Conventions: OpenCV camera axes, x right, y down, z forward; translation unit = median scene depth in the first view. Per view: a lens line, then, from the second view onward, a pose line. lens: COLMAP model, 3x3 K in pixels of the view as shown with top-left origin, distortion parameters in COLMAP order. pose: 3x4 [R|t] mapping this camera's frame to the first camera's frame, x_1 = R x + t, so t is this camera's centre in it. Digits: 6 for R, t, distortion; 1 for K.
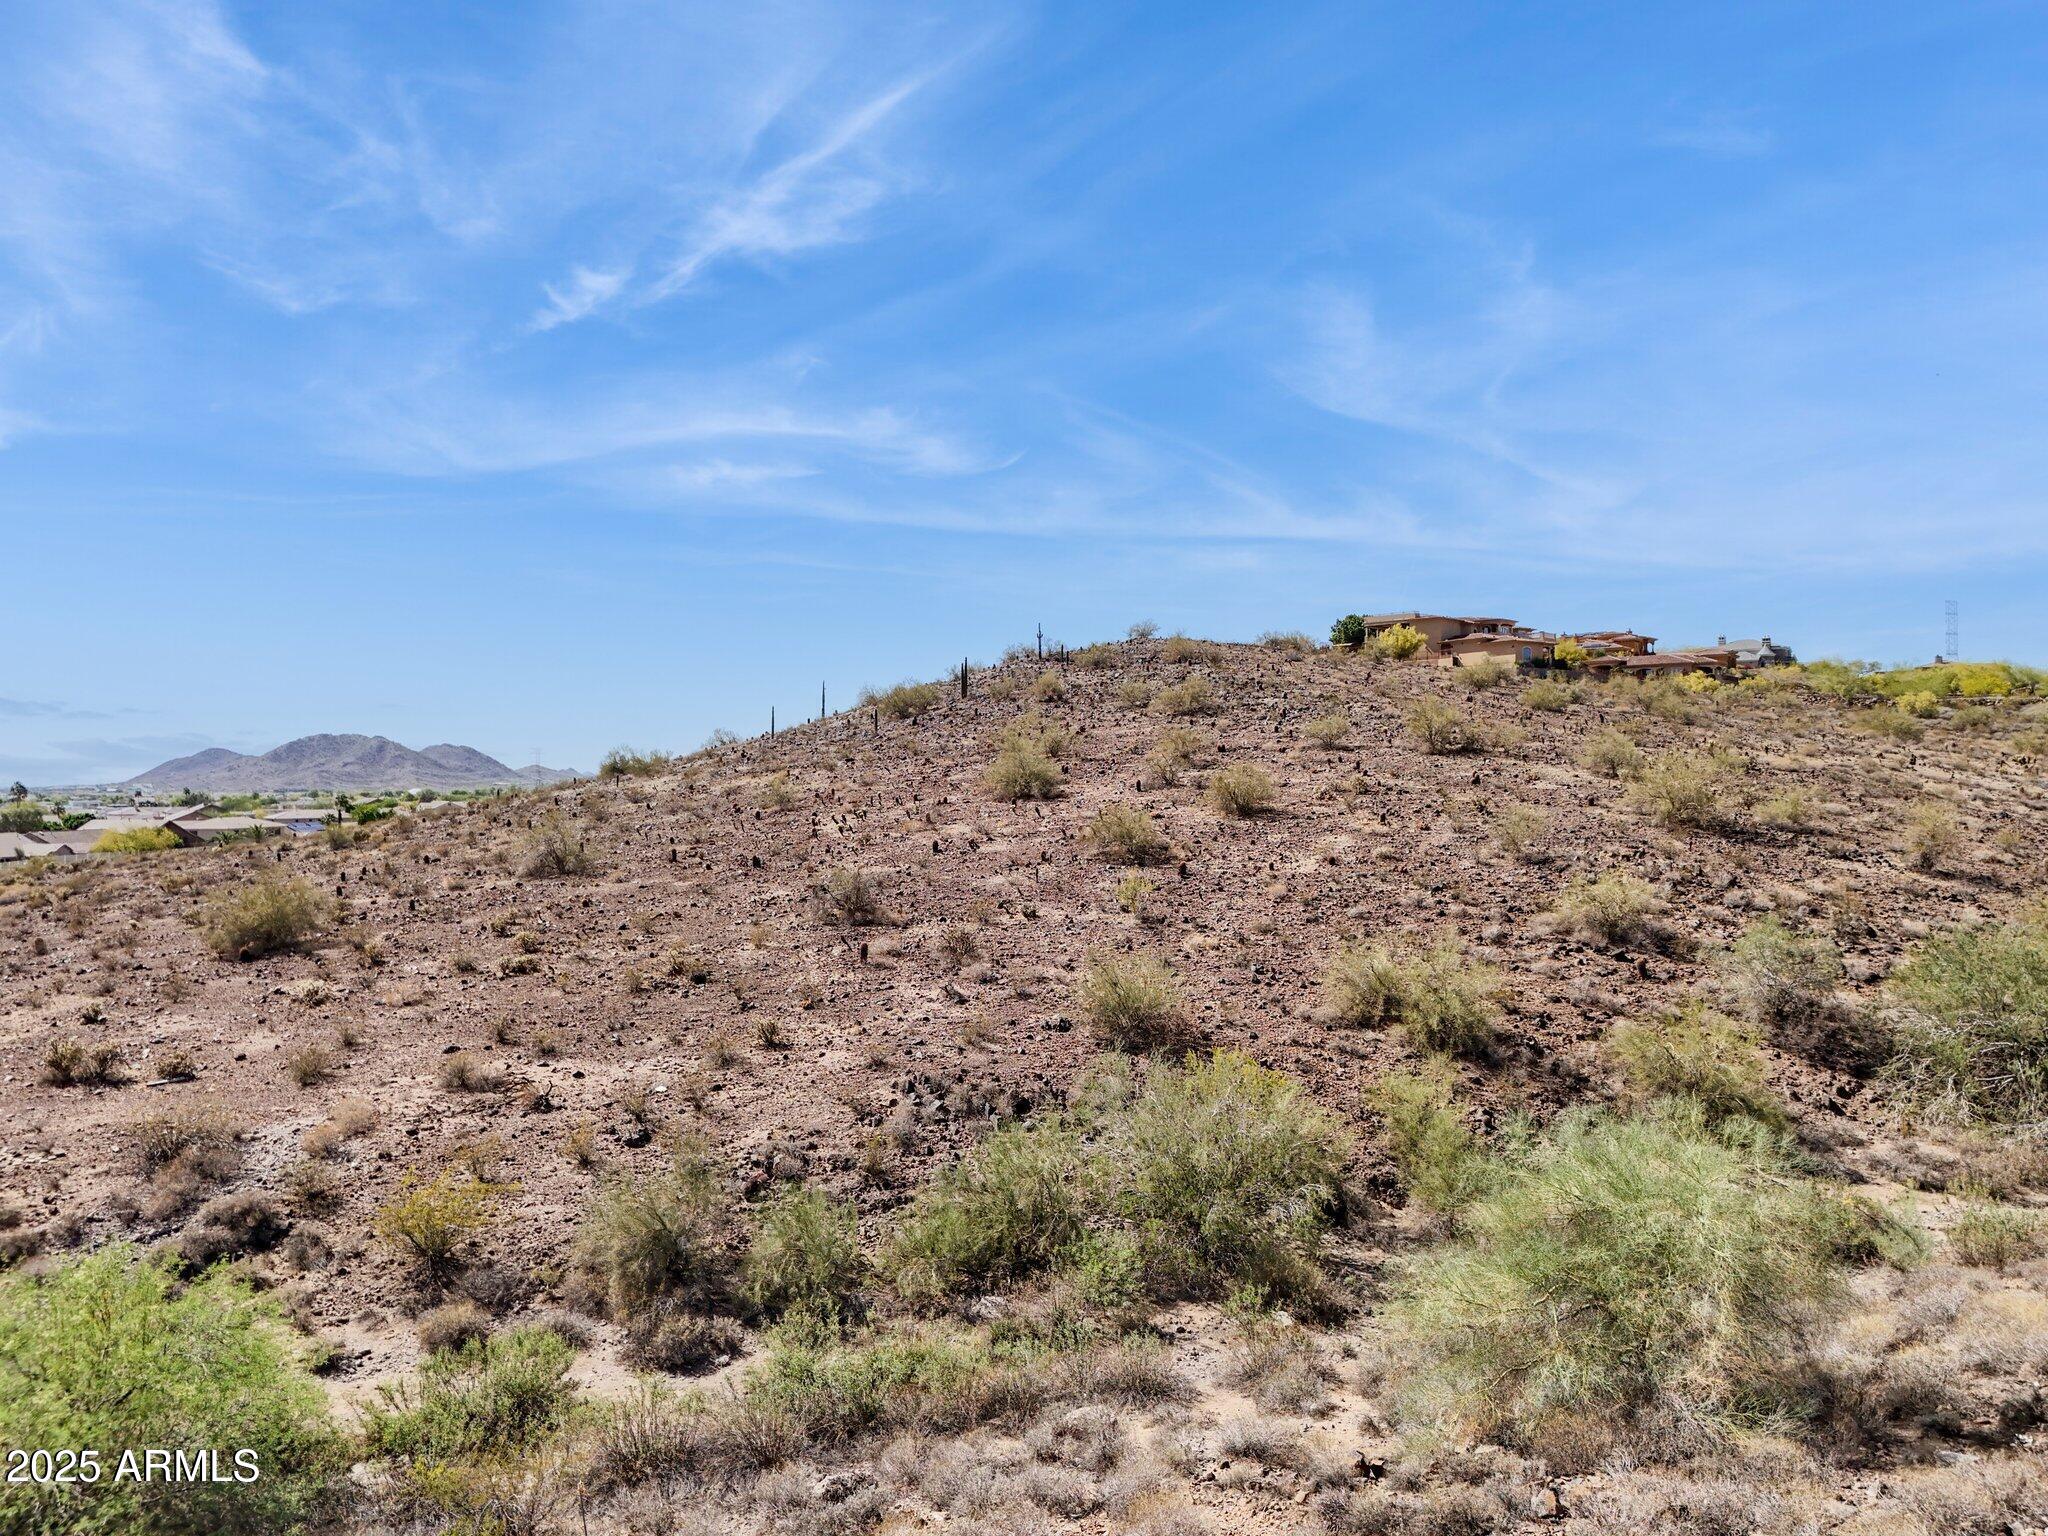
lens RADIAL K [[1500.1, 0, 1024.0], [0, 1500.1, 768.0], [0, 0, 1]] dist [0.071558, -0.077936]
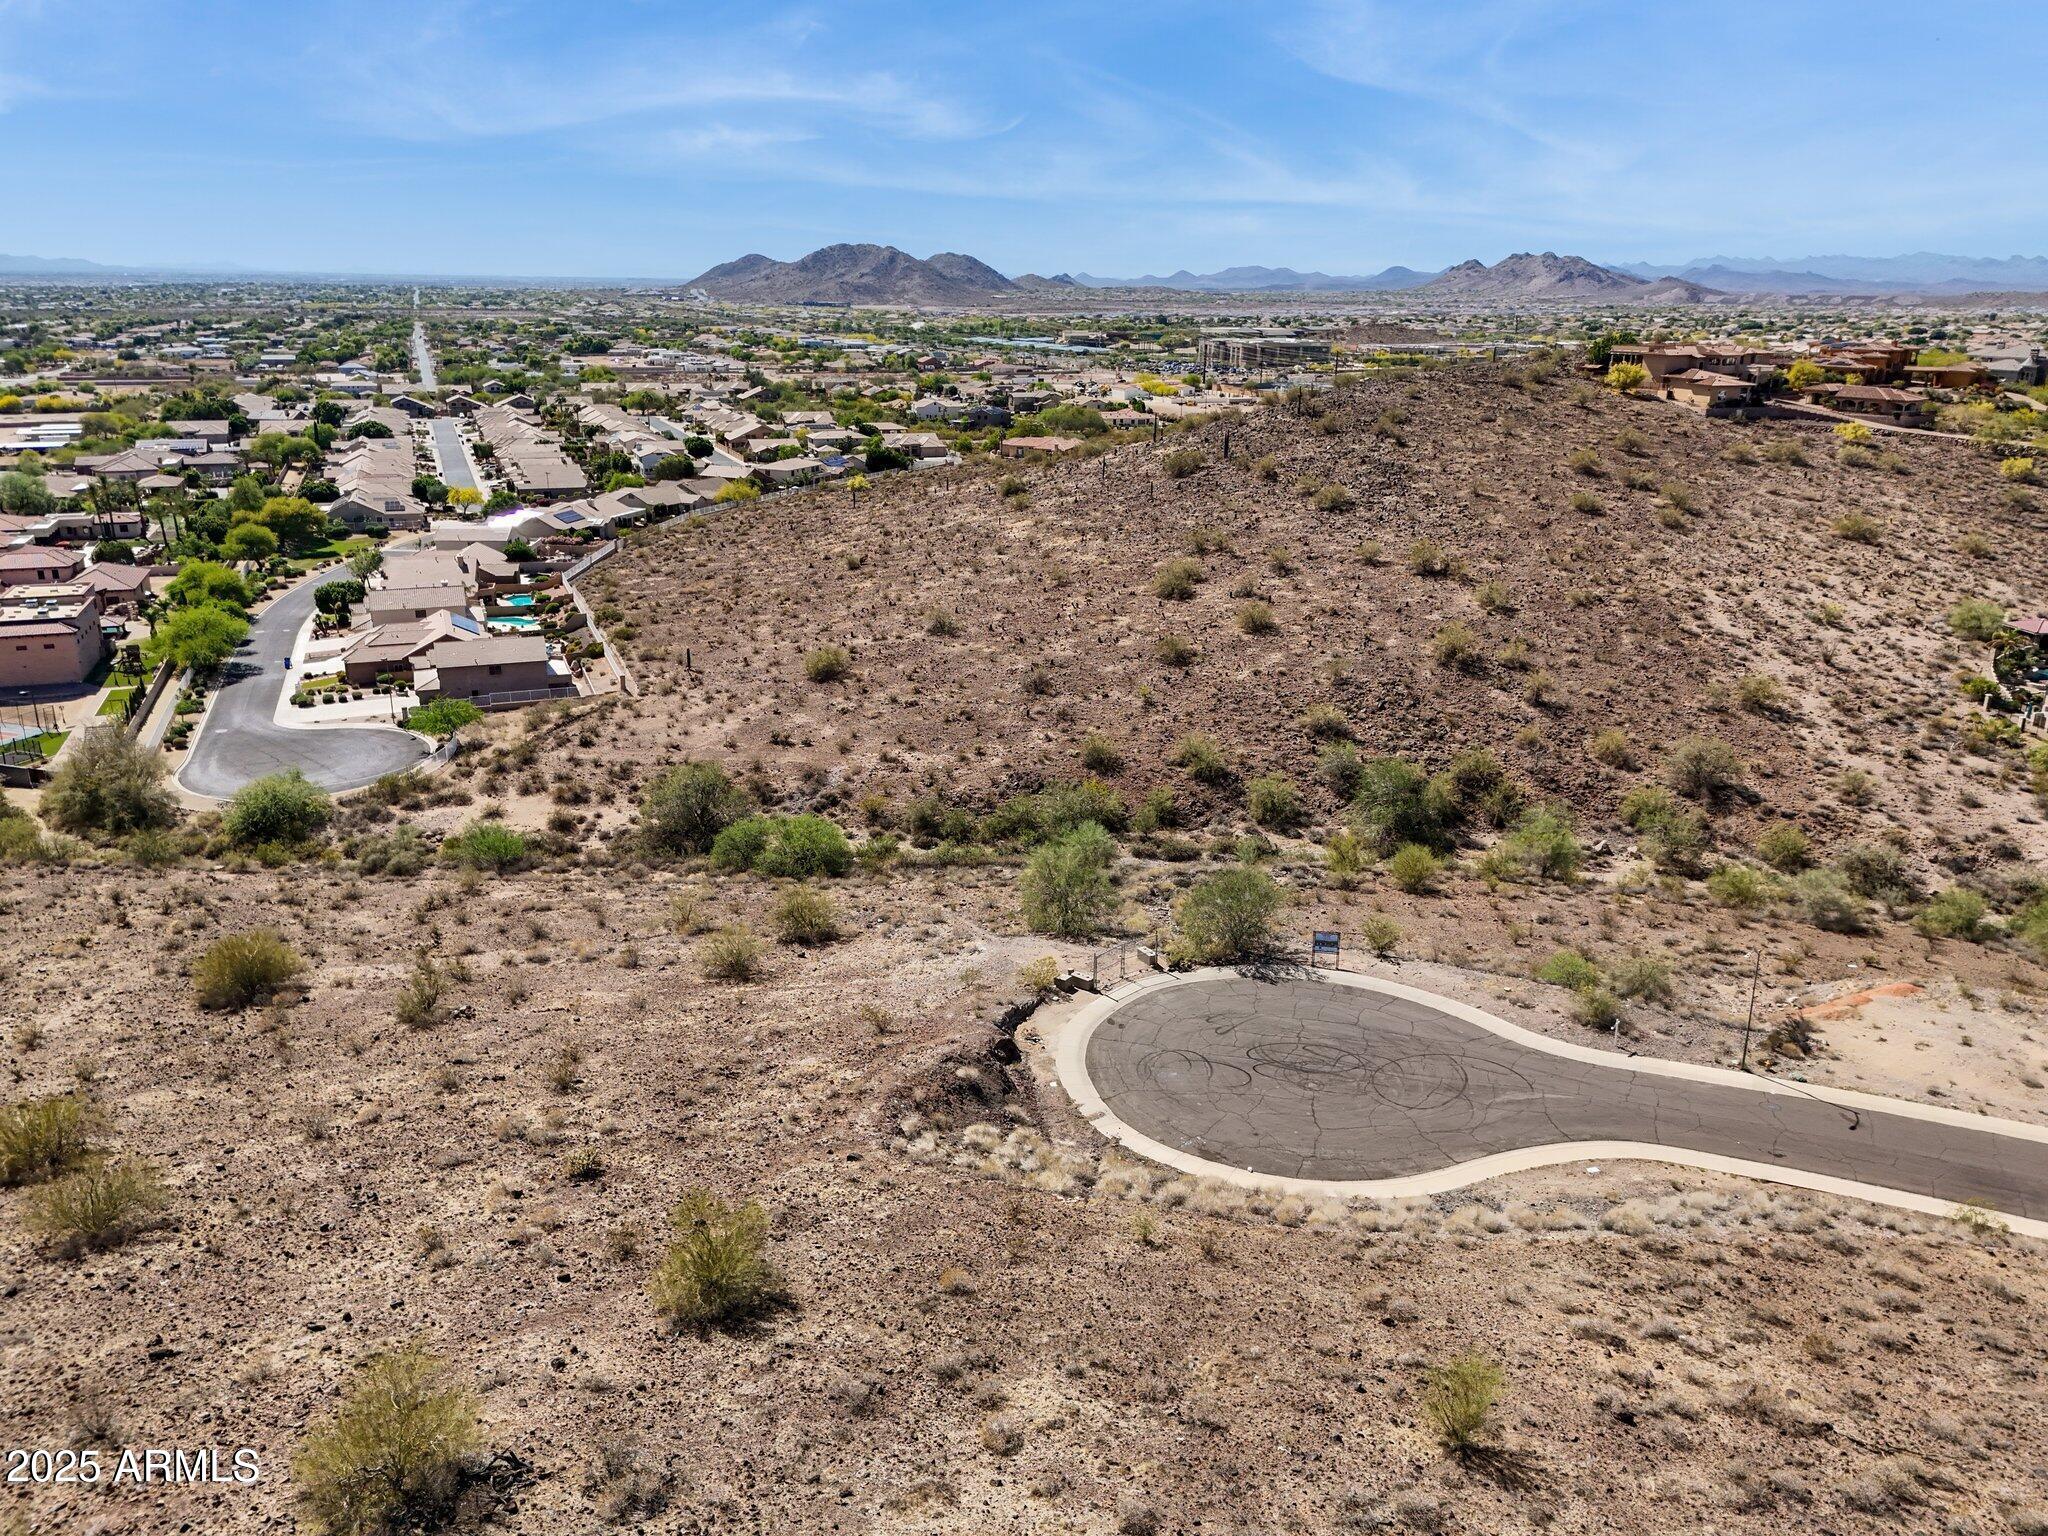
lens RADIAL K [[1500.1, 0, 1024.0], [0, 1500.1, 768.0], [0, 0, 1]] dist [0.071558, -0.077936]
pose [[0.949271, 0.107649, -0.295459, 0.873217], [-0.009680, 0.949137, 0.314713, -0.794200], [0.314310, -0.295888, 0.902031, -1.835836]]
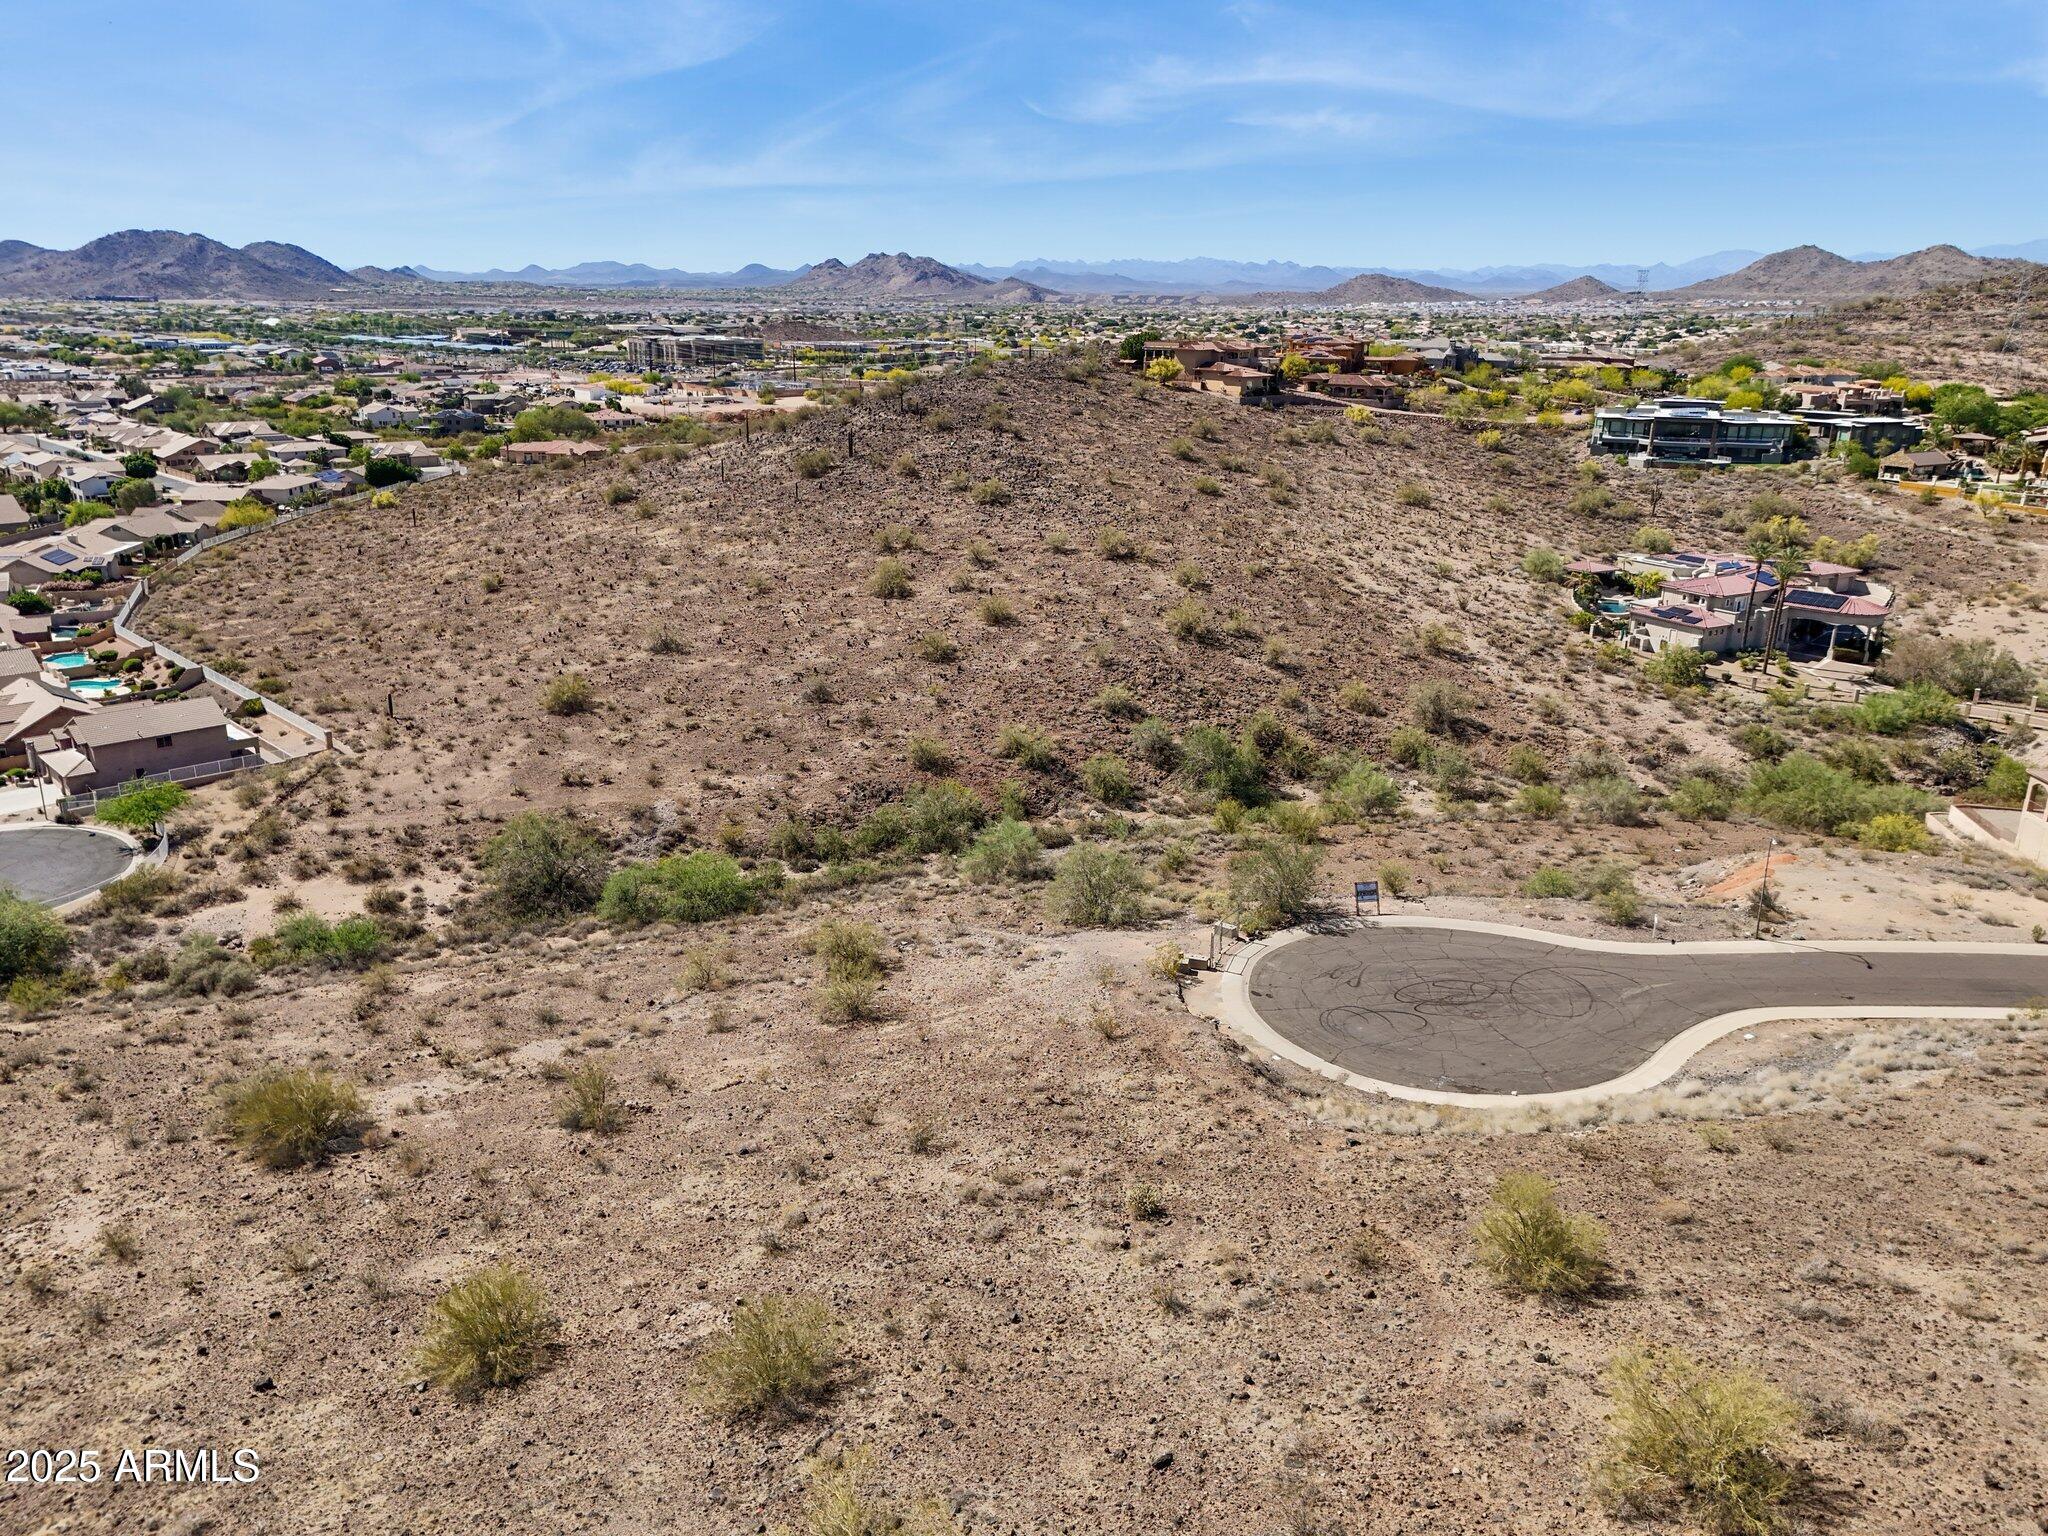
lens RADIAL K [[1500.1, 0, 1024.0], [0, 1500.1, 768.0], [0, 0, 1]] dist [0.071558, -0.077936]
pose [[0.996790, -0.010947, 0.079303, 0.031317], [-0.014406, 0.949910, 0.312193, -0.793867], [-0.078748, -0.312333, 0.946703, -1.944517]]
